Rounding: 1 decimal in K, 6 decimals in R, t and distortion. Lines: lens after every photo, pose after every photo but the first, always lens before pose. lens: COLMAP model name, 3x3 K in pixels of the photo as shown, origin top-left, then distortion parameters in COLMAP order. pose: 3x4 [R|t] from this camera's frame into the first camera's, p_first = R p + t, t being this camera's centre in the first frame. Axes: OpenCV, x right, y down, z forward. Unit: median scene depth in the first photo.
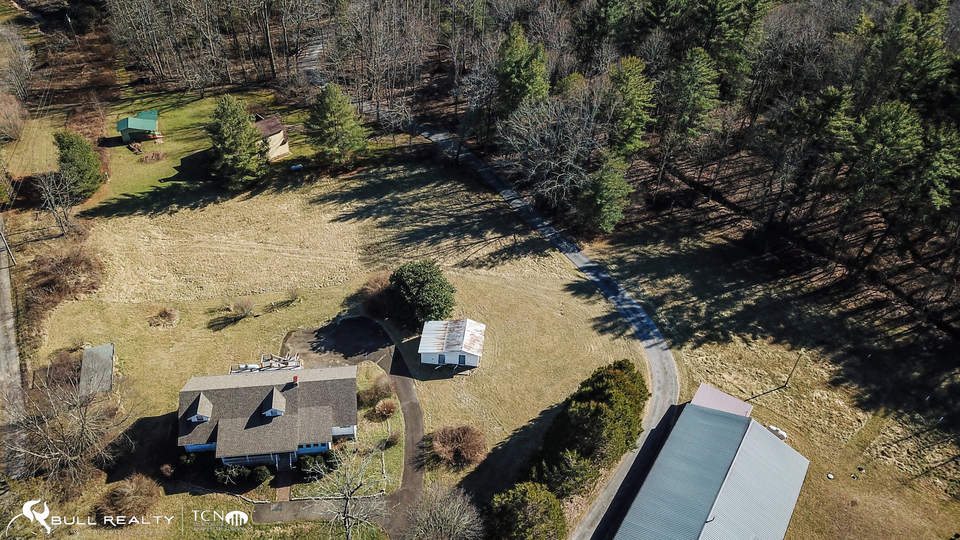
lens RADIAL K [[733.1, 0, 470.4], [0, 733.1, 262.7], [0, 0, 1]] dist [0.045230, -0.047056]
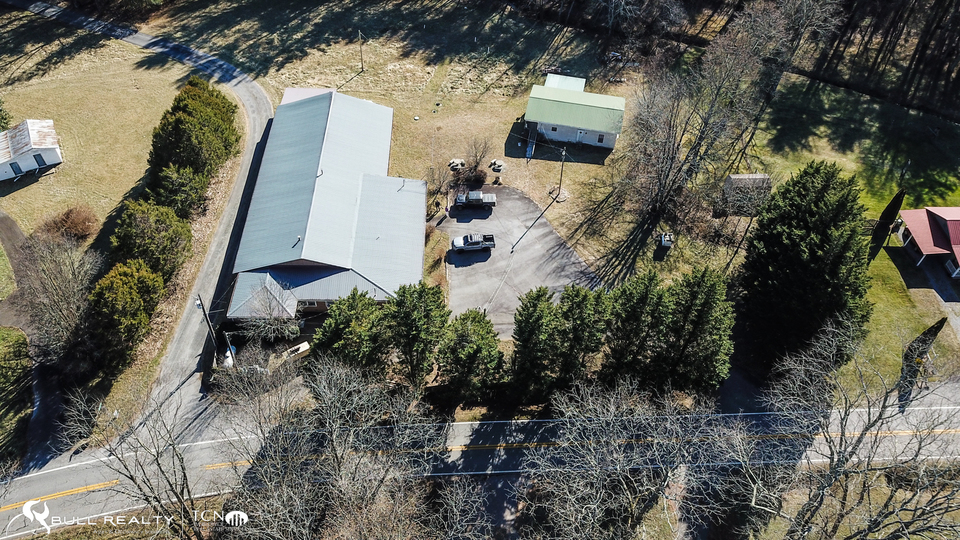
lens RADIAL K [[733.1, 0, 477.7], [0, 733.1, 268.8], [0, 0, 1]] dist [0.045230, -0.047056]
pose [[0.833682, -0.426828, 0.350416, 0.058001], [0.366485, 0.902278, 0.227117, 0.229979], [-0.413113, -0.060922, 0.908640, -0.065598]]
